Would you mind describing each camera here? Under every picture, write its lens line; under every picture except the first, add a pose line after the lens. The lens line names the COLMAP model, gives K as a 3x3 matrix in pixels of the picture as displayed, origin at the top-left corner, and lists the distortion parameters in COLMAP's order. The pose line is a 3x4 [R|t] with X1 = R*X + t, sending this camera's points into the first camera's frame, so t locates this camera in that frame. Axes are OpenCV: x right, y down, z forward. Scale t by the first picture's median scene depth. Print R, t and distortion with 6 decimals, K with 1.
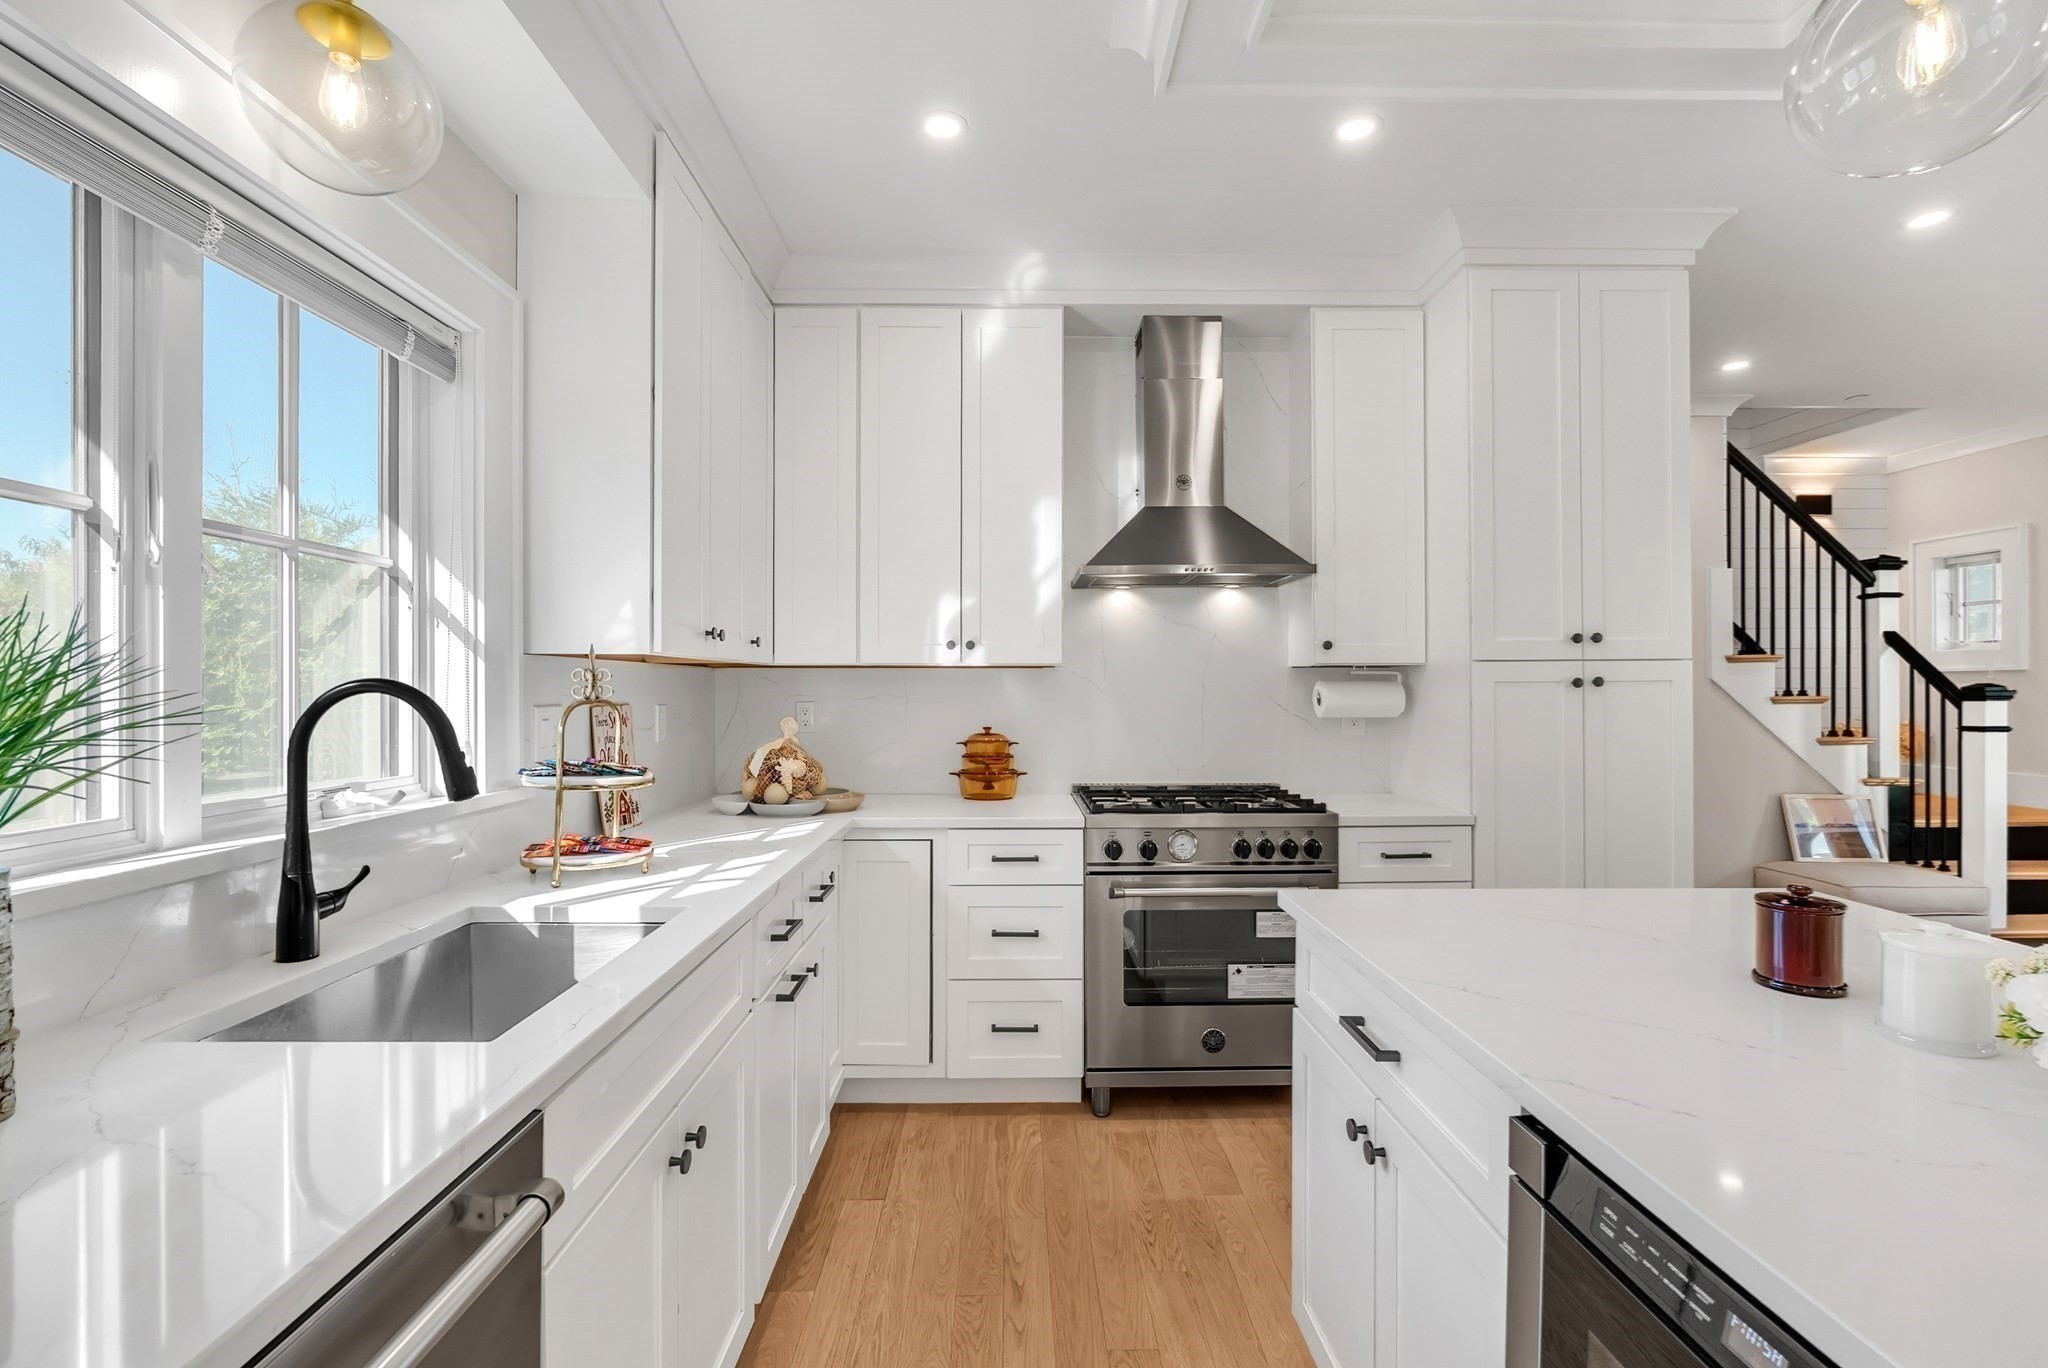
lens RADIAL K [[901.1, 0, 1023.6], [0, 901.1, 686.4], [0, 0, 1]] dist [0.004133, -0.000090]
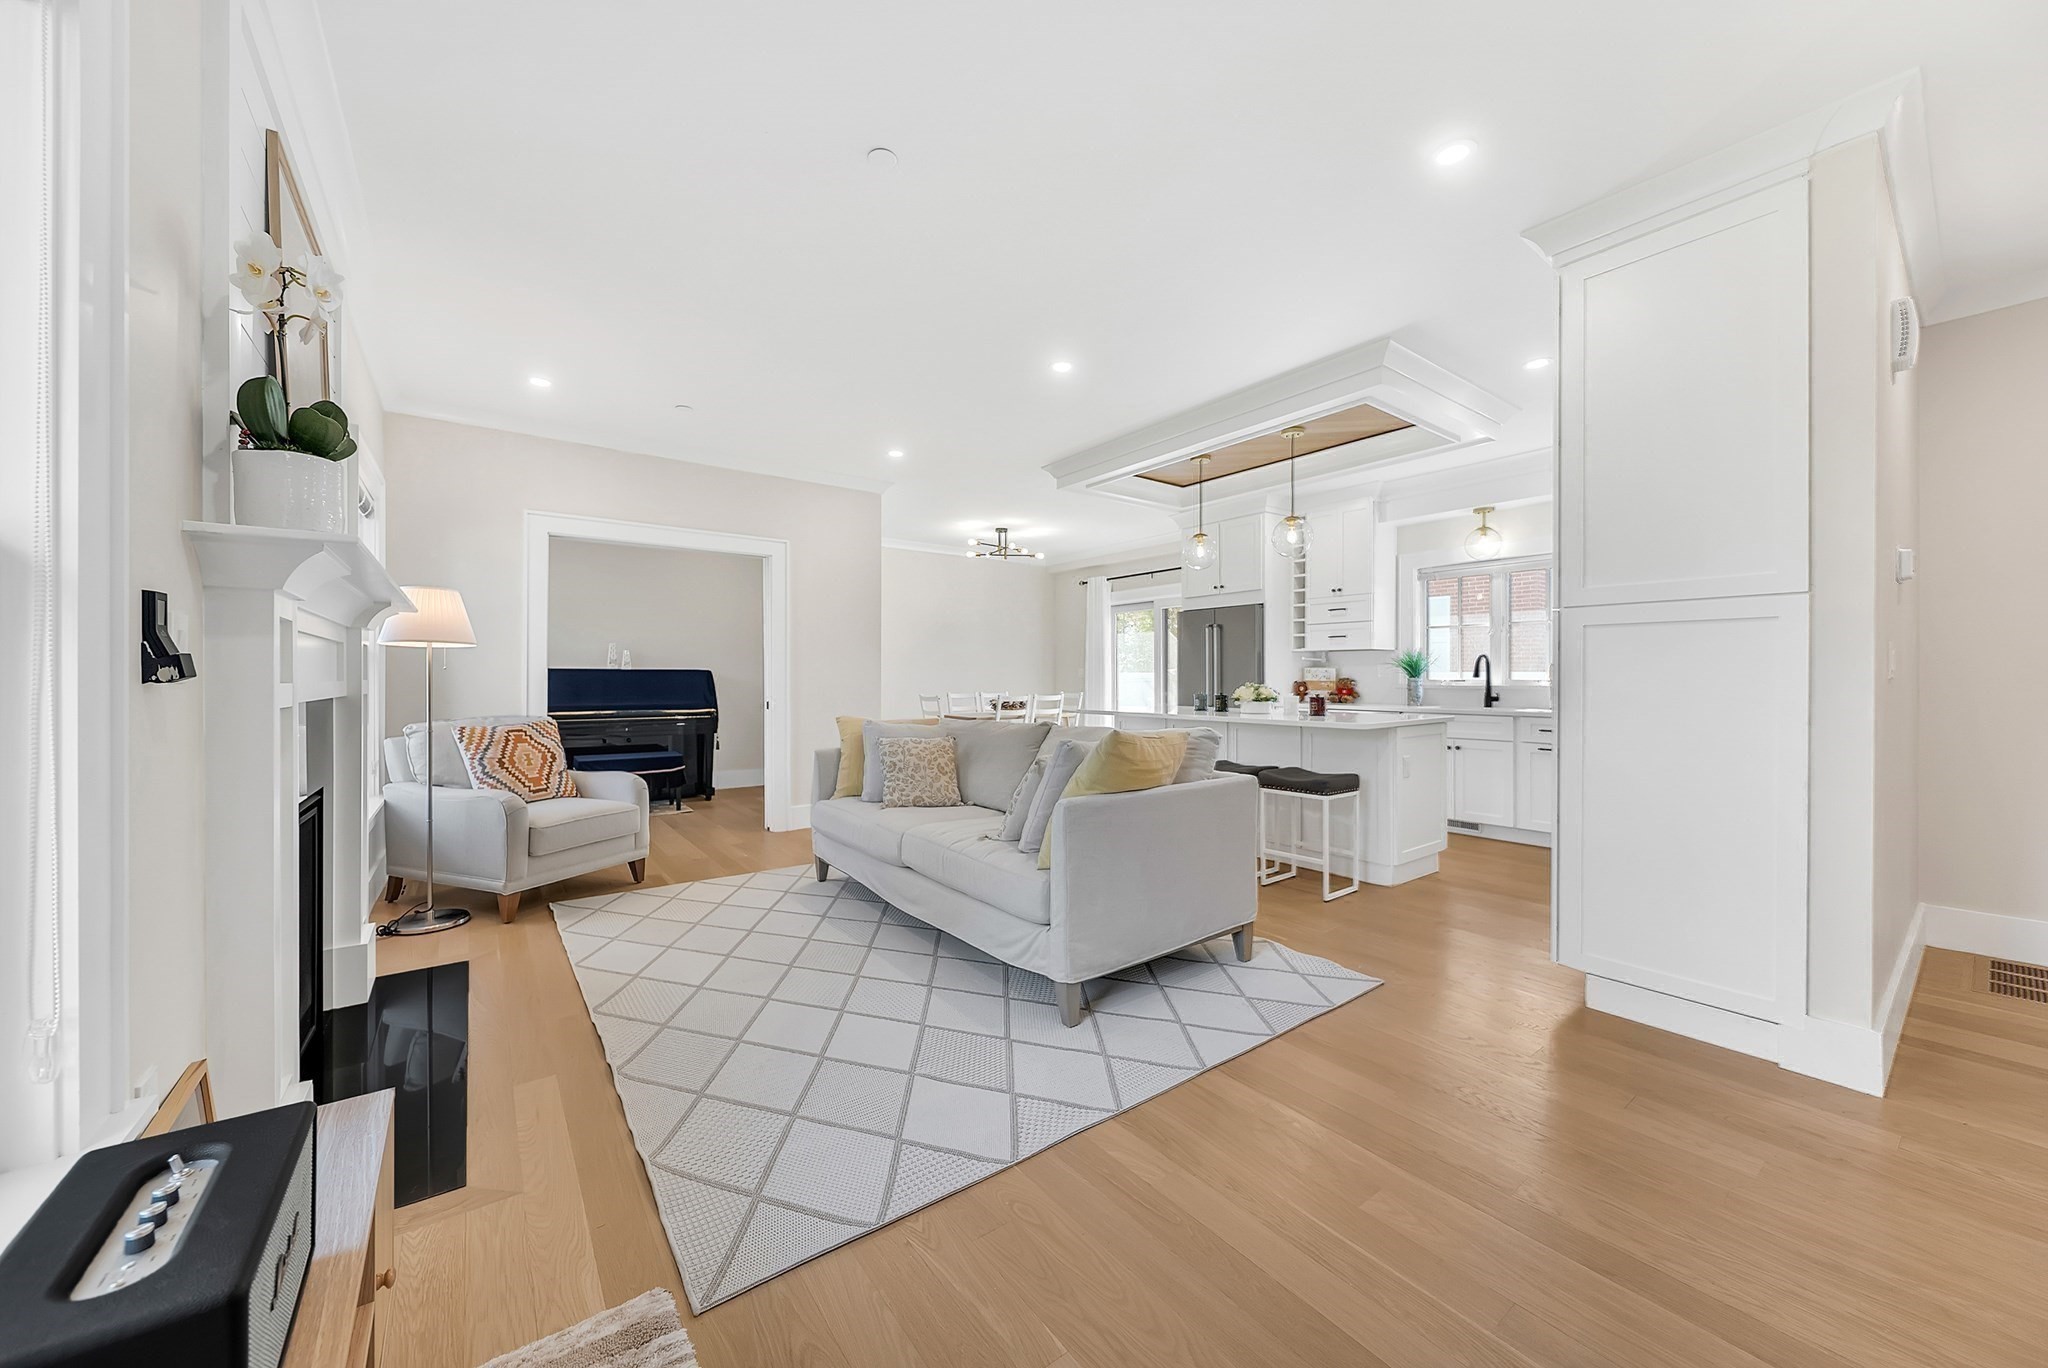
lens RADIAL K [[727.5, 0, 1016.5], [0, 727.5, 670.8], [0, 0, 1]] dist [-0.000618, -0.001084]
pose [[-0.822161, -0.006472, -0.569219, 1.684519], [-0.001337, 0.999955, -0.009439, 0.055884], [0.569254, -0.007000, -0.822132, 1.266423]]
